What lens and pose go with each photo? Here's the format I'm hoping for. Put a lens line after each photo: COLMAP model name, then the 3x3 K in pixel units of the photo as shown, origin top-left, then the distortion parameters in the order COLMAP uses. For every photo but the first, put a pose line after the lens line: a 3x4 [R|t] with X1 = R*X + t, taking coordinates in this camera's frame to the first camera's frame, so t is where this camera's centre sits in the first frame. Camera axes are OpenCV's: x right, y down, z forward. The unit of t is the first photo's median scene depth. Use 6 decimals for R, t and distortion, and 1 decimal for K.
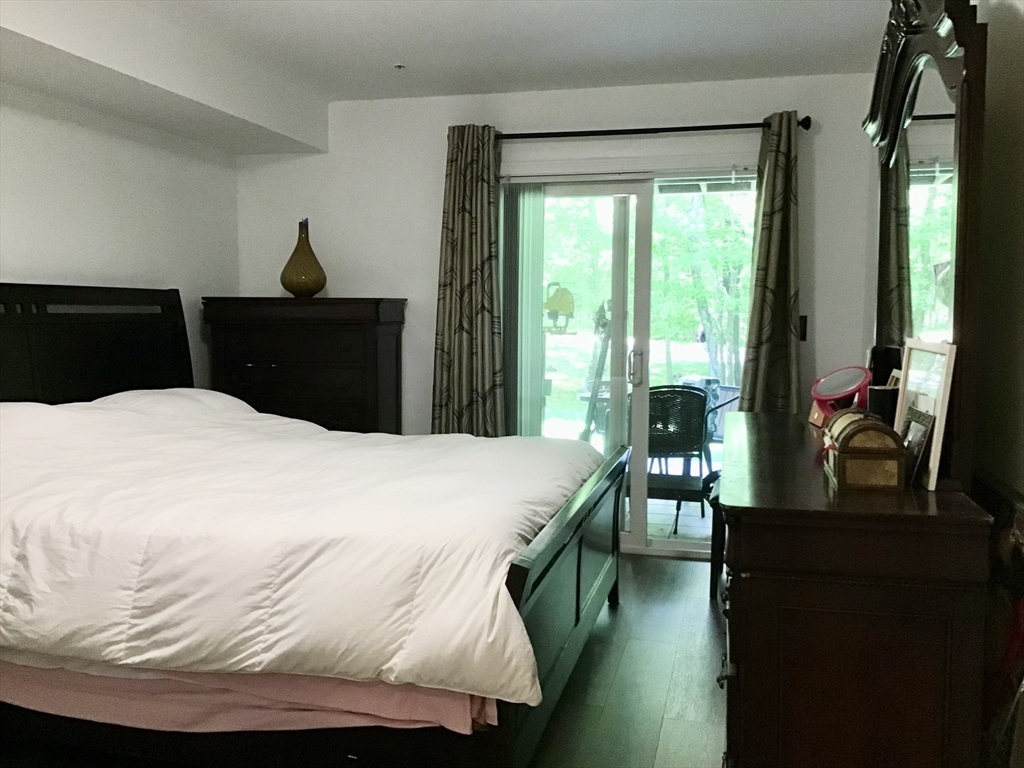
lens RADIAL K [[942.2, 0, 512.0], [0, 942.2, 384.0], [0, 0, 1]] dist [0.159215, -0.266442]
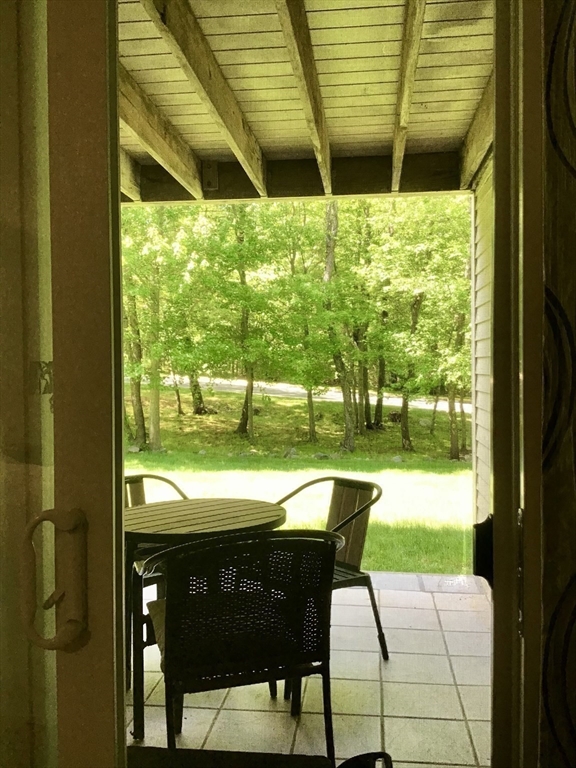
lens RADIAL K [[706.7, 0, 288.0], [0, 706.7, 384.0], [0, 0, 1]] dist [0.159215, -0.266442]
pose [[0.992024, -0.016890, 0.124910, 0.124326], [0.023929, 0.998196, -0.055065, -0.003260], [-0.123755, 0.057615, 0.990639, 0.575928]]
